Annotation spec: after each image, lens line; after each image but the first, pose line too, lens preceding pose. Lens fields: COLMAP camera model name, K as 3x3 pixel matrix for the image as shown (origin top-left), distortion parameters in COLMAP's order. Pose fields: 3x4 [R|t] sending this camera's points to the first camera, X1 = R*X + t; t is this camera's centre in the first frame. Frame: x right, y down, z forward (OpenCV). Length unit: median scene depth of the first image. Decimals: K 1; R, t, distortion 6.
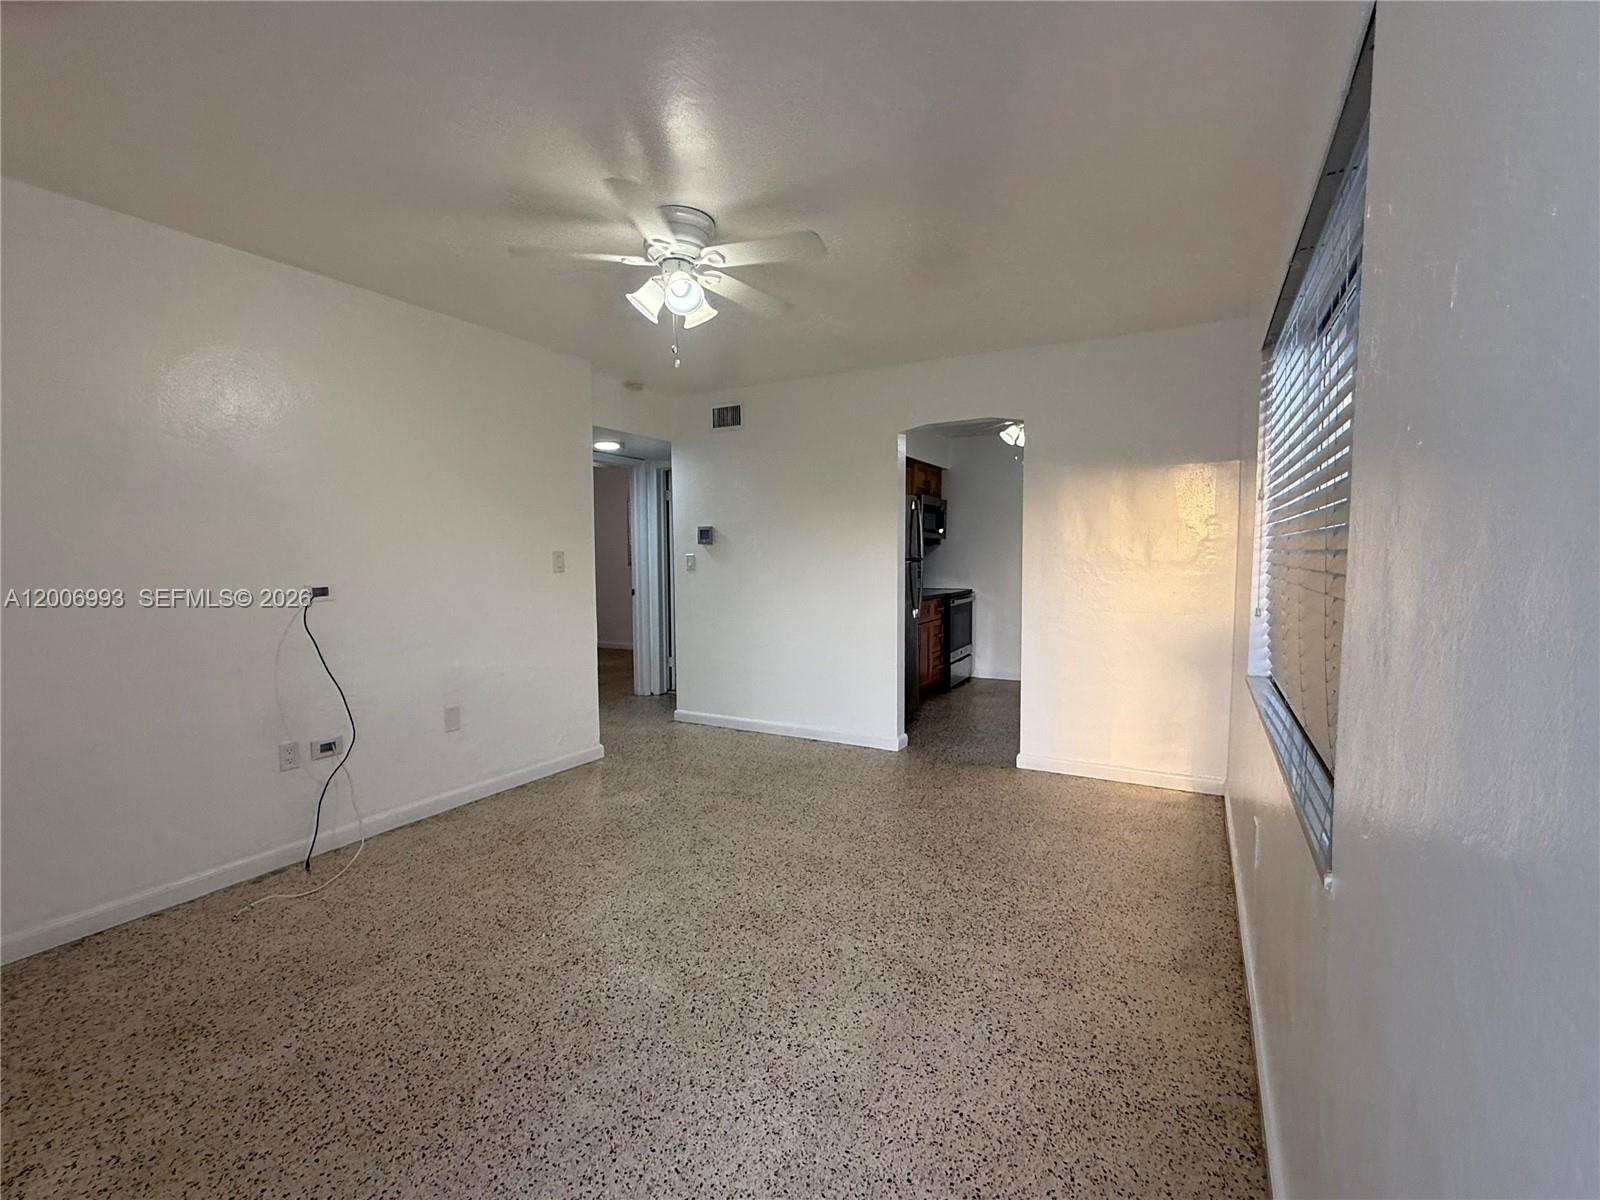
lens RADIAL K [[632.4, 0, 800.0], [0, 632.4, 600.0], [0, 0, 1]] dist [-0.000600, 0.000231]
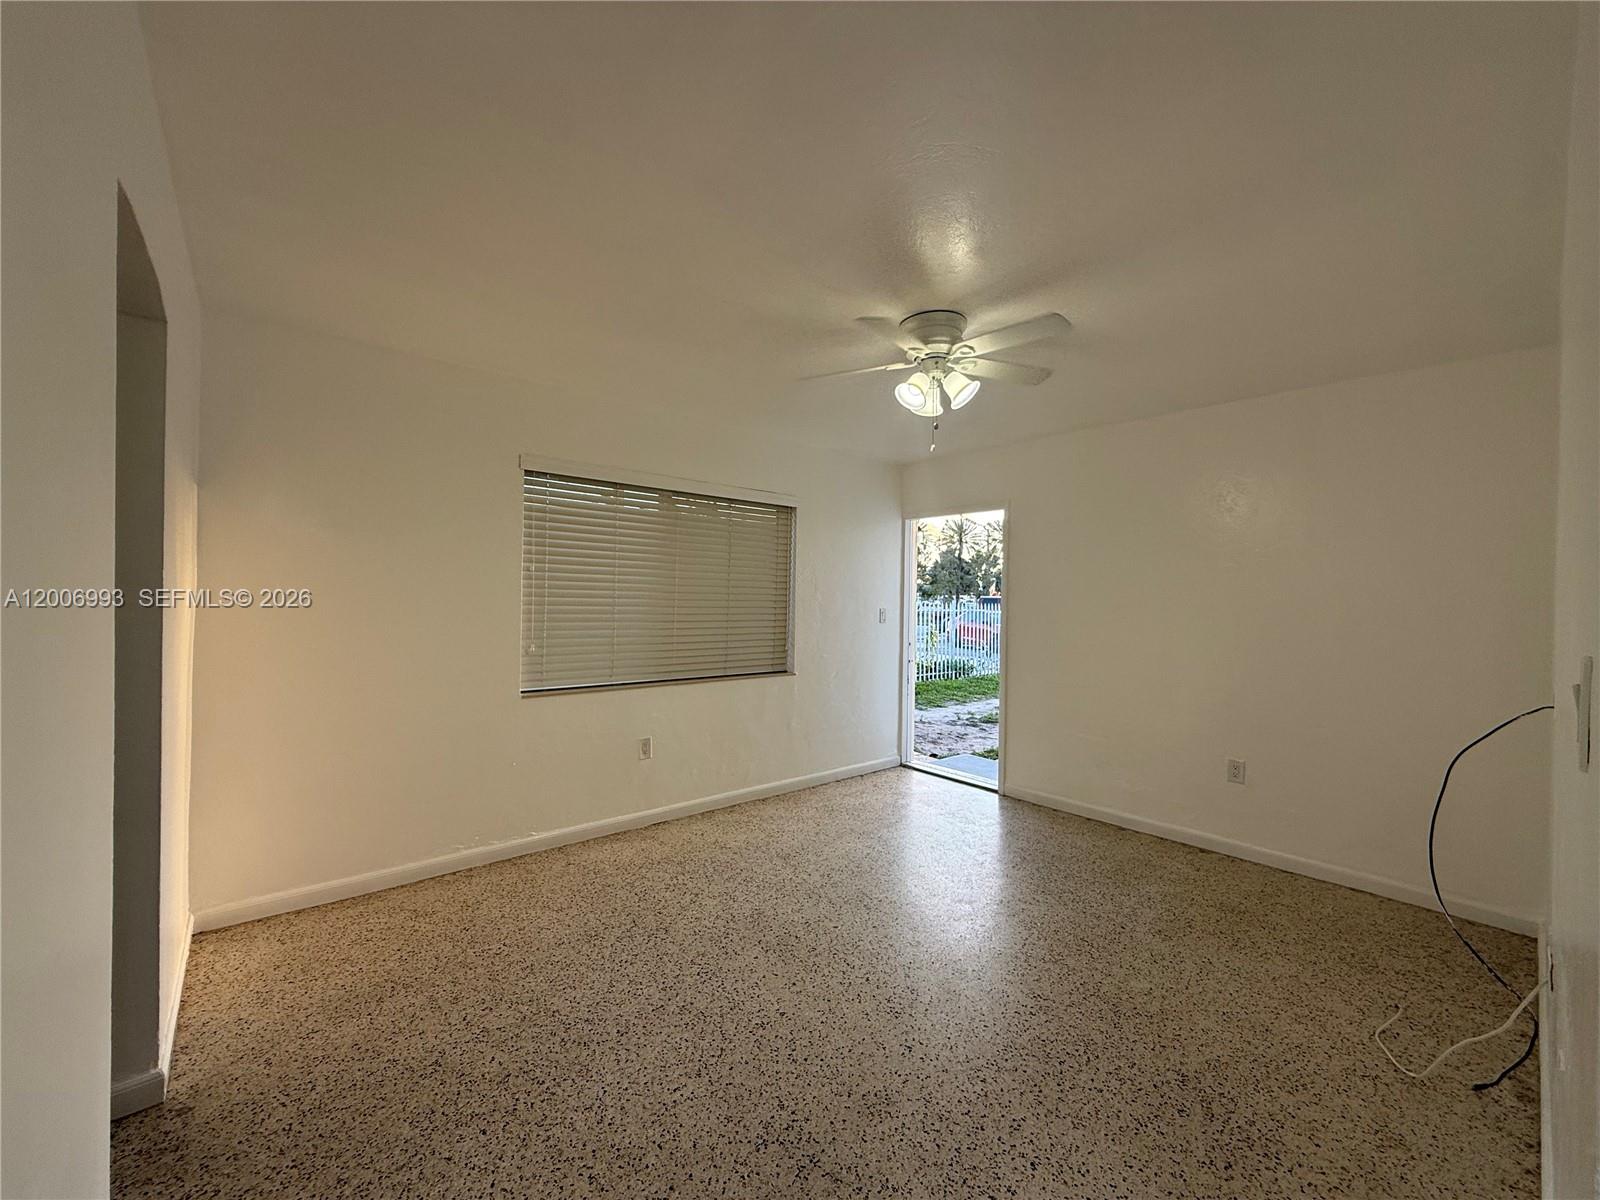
lens RADIAL K [[632.4, 0, 800.0], [0, 632.4, 600.0], [0, 0, 1]] dist [-0.000600, 0.000231]
pose [[-0.930386, -0.011112, 0.366413, -0.363052], [0.015971, 0.997363, 0.070801, -0.171916], [-0.366233, 0.071725, -0.927755, 1.980648]]
